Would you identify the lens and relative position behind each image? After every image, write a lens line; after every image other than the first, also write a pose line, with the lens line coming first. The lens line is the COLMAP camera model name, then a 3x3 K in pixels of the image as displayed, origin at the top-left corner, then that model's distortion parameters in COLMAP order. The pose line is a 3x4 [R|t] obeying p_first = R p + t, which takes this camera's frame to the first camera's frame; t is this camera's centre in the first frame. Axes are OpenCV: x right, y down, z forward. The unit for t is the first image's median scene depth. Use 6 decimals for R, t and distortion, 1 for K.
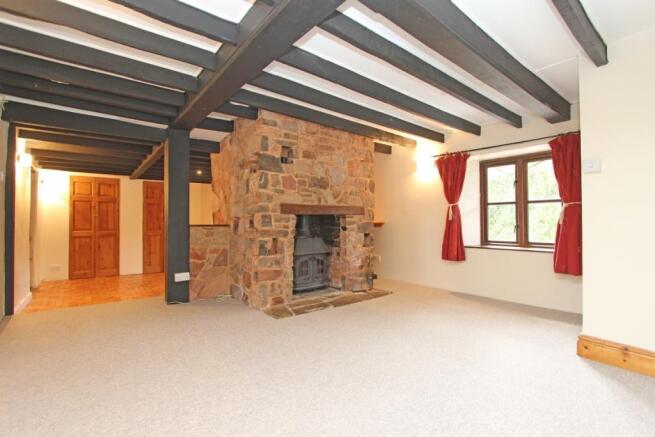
lens RADIAL K [[325.3, 0, 343.3], [0, 325.3, 218.3], [0, 0, 1]] dist [0.001478, 0.000126]
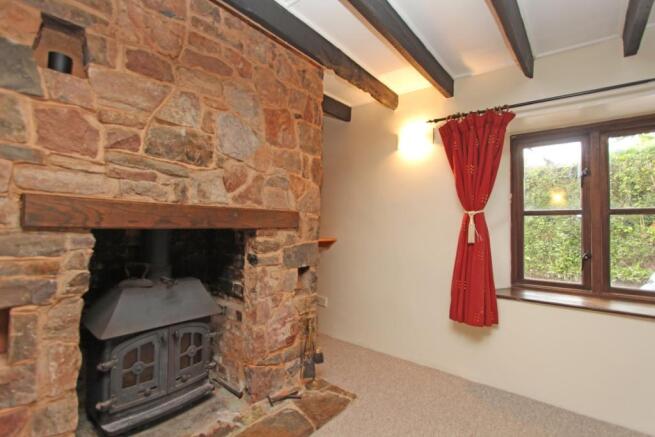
lens RADIAL K [[308.9, 0, 330.6], [0, 308.9, 221.2], [0, 0, 1]] dist [-0.012566, 0.000267]
pose [[0.988448, 0.024496, 0.149570, 0.044330], [-0.023990, 0.999699, -0.005188, -0.022095], [-0.149652, 0.001540, 0.988738, 0.587823]]
